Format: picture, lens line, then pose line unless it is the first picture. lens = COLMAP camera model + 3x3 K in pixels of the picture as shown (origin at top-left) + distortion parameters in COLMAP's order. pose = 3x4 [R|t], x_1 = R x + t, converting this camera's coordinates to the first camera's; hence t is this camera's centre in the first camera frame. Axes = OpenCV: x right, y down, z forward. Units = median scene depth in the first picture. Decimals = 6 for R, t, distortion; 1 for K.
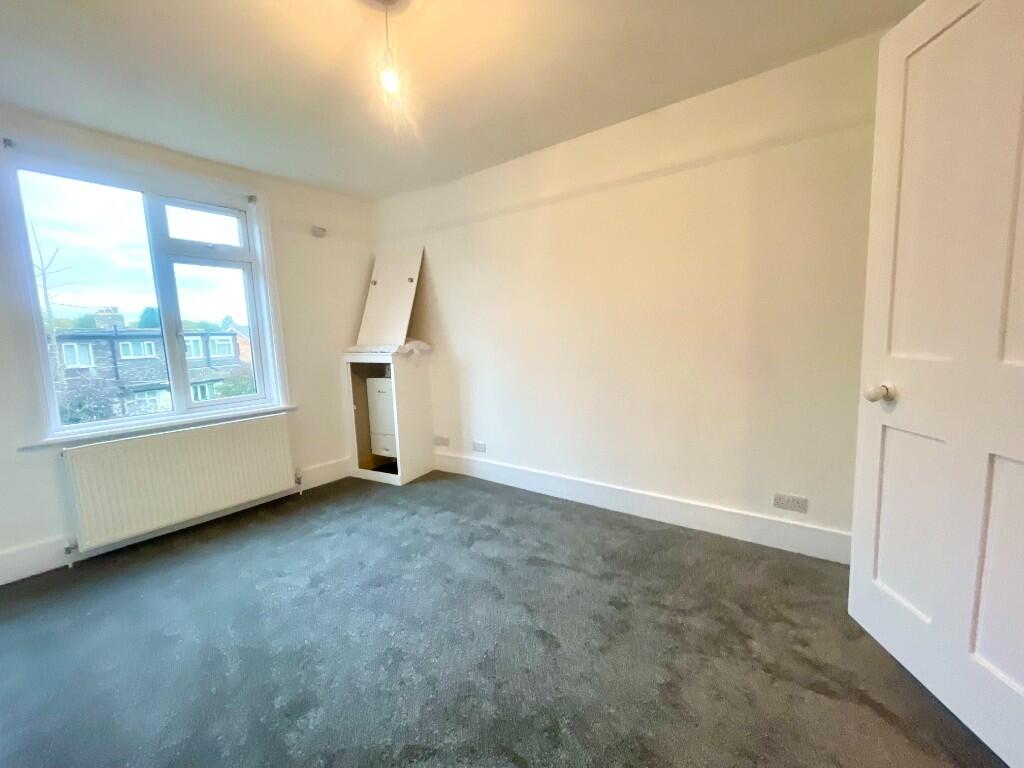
lens RADIAL K [[413.9, 0, 512.0], [0, 413.9, 384.0], [0, 0, 1]] dist [0.002742, 0.000041]
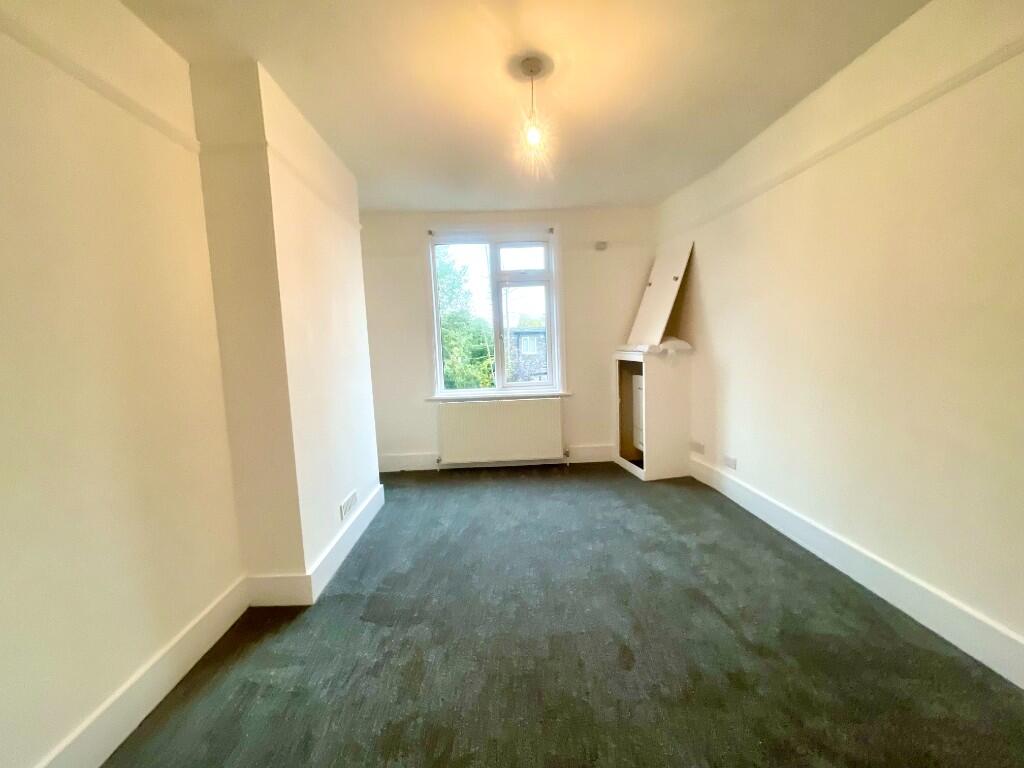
lens RADIAL K [[414.2, 0, 512.0], [0, 414.2, 384.0], [0, 0, 1]] dist [-0.002705, -0.000269]
pose [[0.634638, 0.087963, -0.767787, 0.335127], [-0.073985, 0.995853, 0.052938, -0.029120], [0.769260, 0.023208, 0.638514, 0.090518]]
